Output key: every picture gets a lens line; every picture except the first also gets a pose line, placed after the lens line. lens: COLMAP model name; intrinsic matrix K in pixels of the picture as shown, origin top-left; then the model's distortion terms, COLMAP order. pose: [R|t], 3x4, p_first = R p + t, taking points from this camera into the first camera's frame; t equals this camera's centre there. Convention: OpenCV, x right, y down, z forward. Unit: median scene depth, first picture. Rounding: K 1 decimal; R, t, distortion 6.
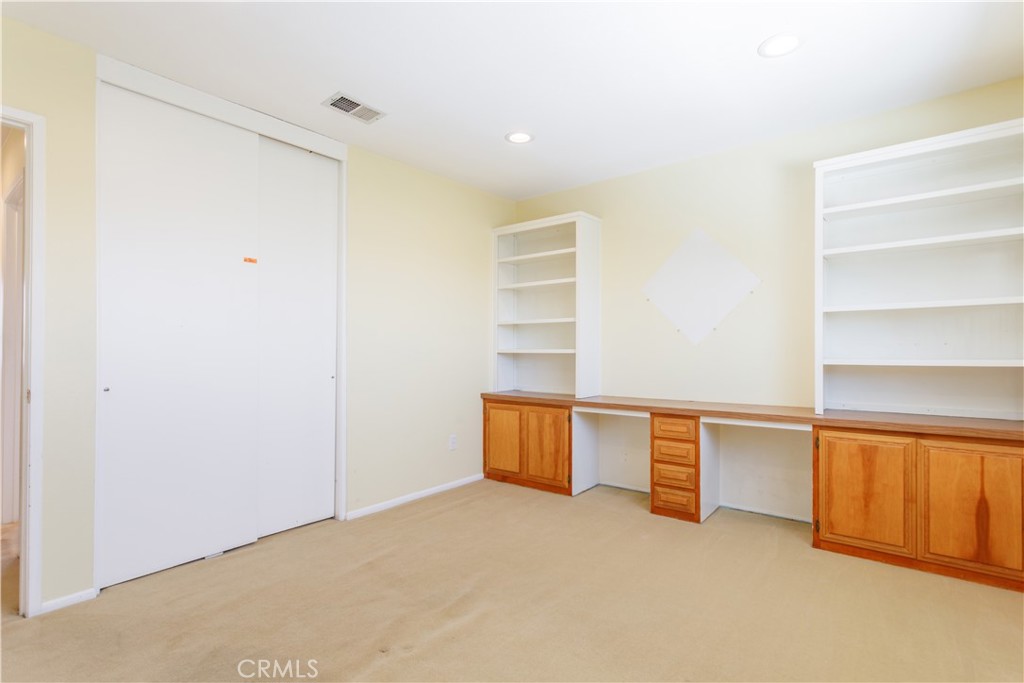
lens RADIAL K [[501.7, 0, 512.0], [0, 501.7, 341.5], [0, 0, 1]] dist [0.001445, 0.000675]
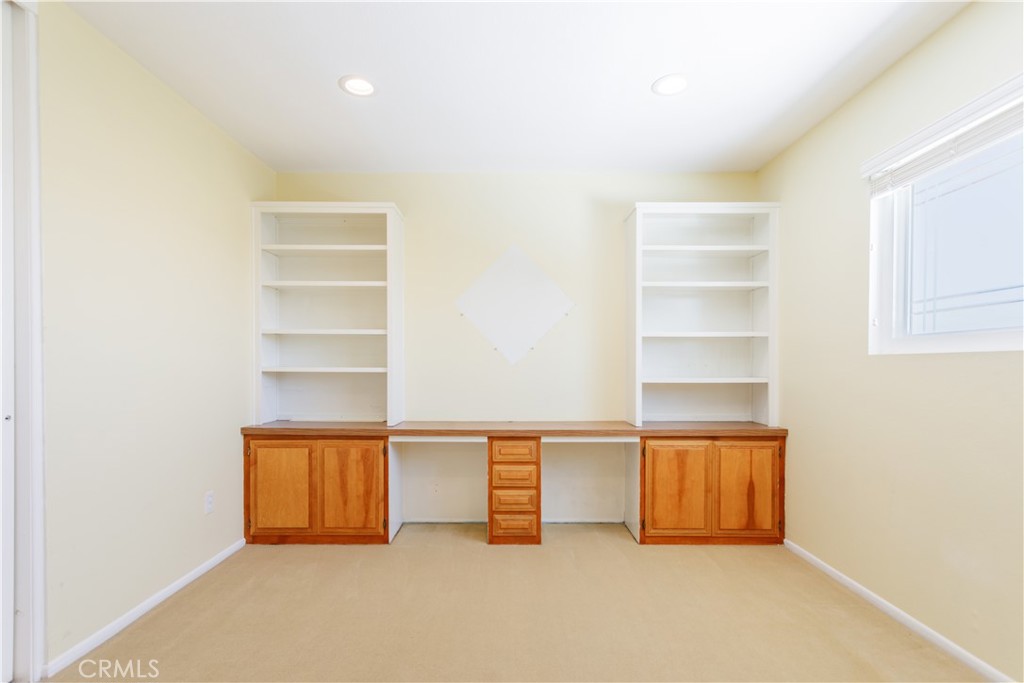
lens RADIAL K [[514.2, 0, 511.2], [0, 514.2, 369.6], [0, 0, 1]] dist [-0.000662, 0.000019]
pose [[0.777277, 0.003515, 0.629149, -0.294274], [-0.015931, 0.999774, 0.014096, 0.004071], [-0.628957, -0.020979, 0.777157, 0.240662]]
